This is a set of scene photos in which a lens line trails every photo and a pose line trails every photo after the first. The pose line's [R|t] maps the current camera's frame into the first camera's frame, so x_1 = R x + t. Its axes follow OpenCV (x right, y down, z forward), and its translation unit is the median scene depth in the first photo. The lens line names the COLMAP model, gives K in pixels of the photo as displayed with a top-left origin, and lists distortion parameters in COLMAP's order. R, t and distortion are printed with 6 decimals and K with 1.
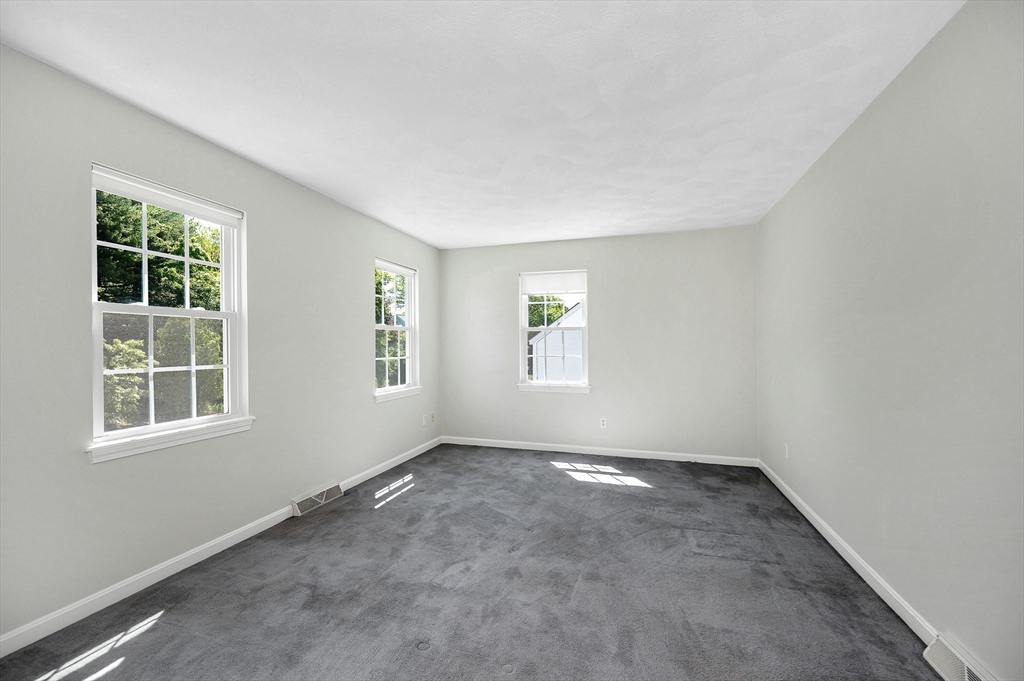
lens RADIAL K [[418.6, 0, 512.0], [0, 418.6, 340.5], [0, 0, 1]] dist [0.000177, -0.000109]
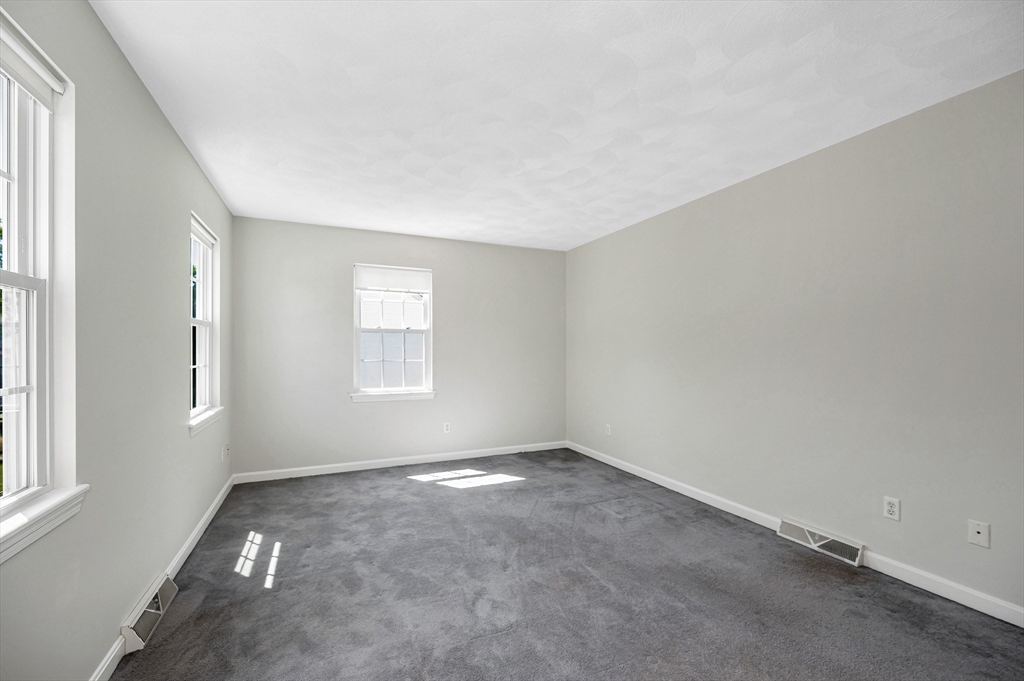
lens RADIAL K [[426.1, 0, 512.0], [0, 426.1, 340.5], [0, 0, 1]] dist [-0.000182, 0.000118]
pose [[0.751580, 0.012189, 0.659530, -0.415877], [-0.005980, 0.999914, -0.011666, 0.004160], [-0.659615, 0.004824, 0.751588, 0.185859]]
